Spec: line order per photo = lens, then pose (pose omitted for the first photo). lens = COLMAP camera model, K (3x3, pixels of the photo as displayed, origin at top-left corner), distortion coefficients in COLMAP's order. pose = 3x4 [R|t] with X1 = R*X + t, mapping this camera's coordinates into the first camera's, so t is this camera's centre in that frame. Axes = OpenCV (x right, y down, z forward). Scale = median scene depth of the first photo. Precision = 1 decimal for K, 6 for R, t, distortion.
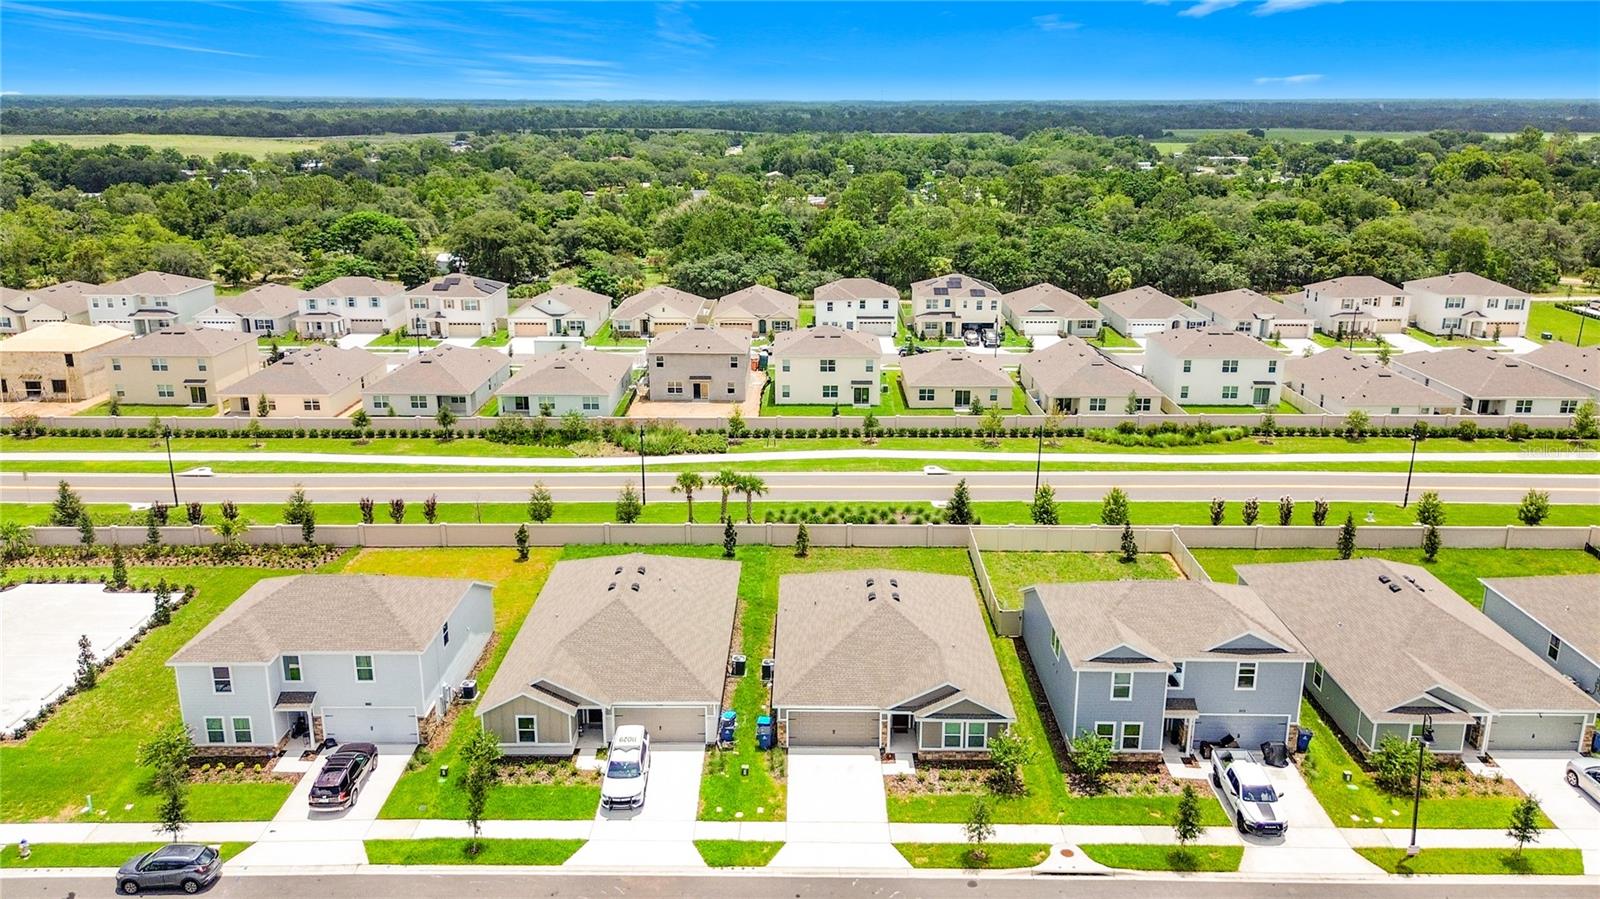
lens RADIAL K [[1161.9, 0, 800.0], [0, 1161.9, 449.5], [0, 0, 1]] dist [0.098130, -0.125033]
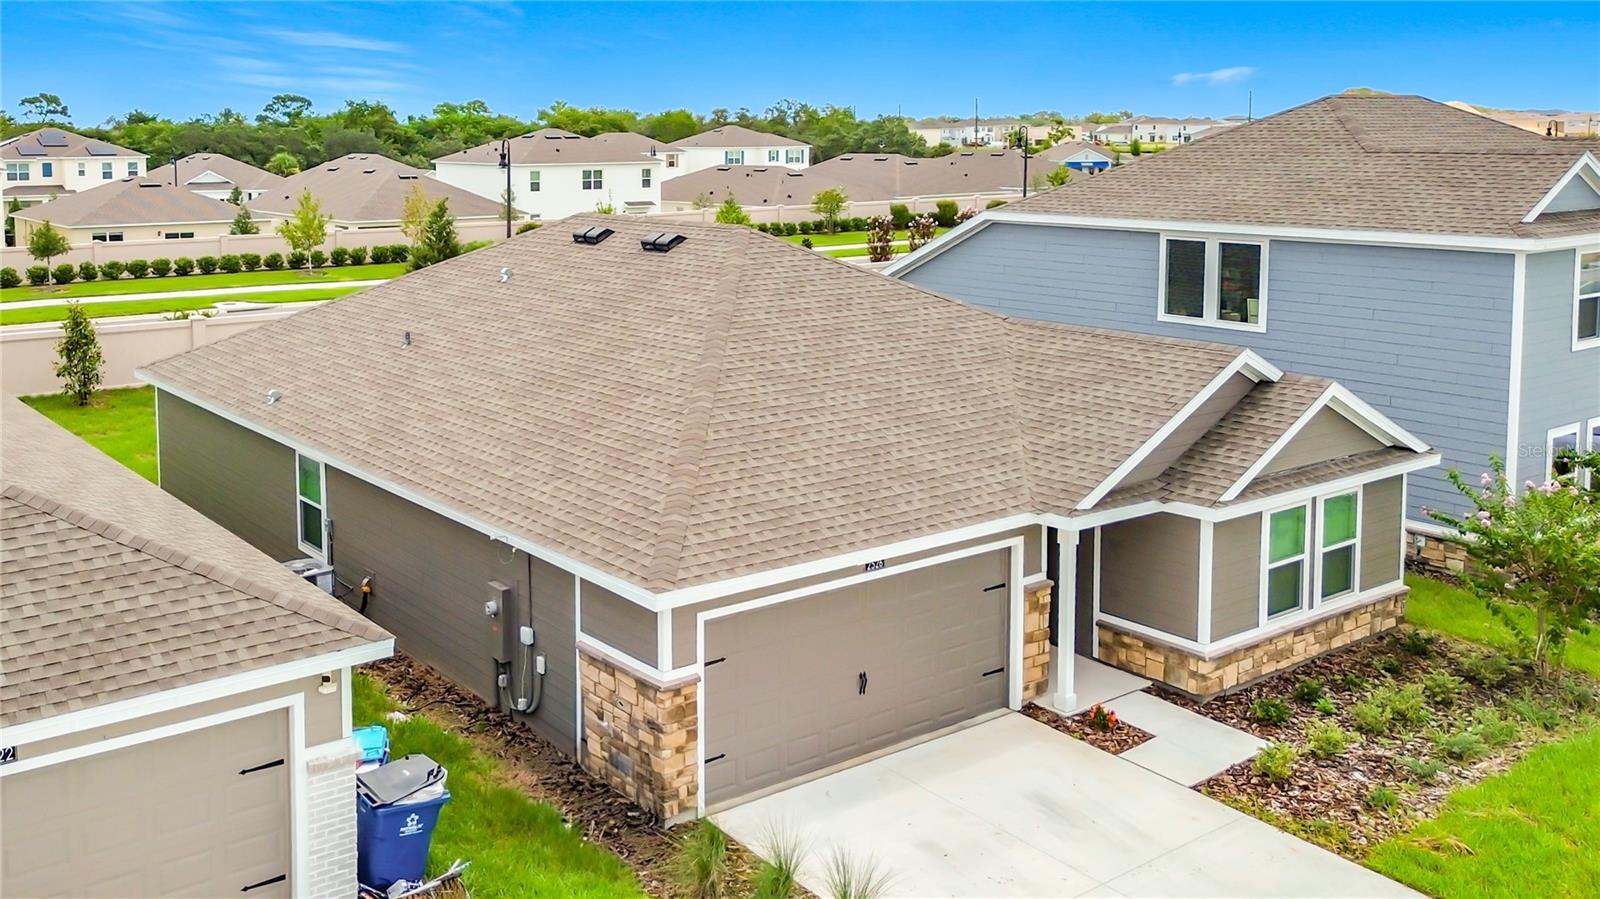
lens RADIAL K [[1442.9, 0, 663.5], [0, 1442.9, 287.2], [0, 0, 1]] dist [0.034649, -0.002712]
pose [[0.815267, -0.068568, 0.575011, -0.080424], [0.174702, 0.975823, -0.131334, 0.105488], [-0.552104, 0.207527, 0.807535, 0.418326]]
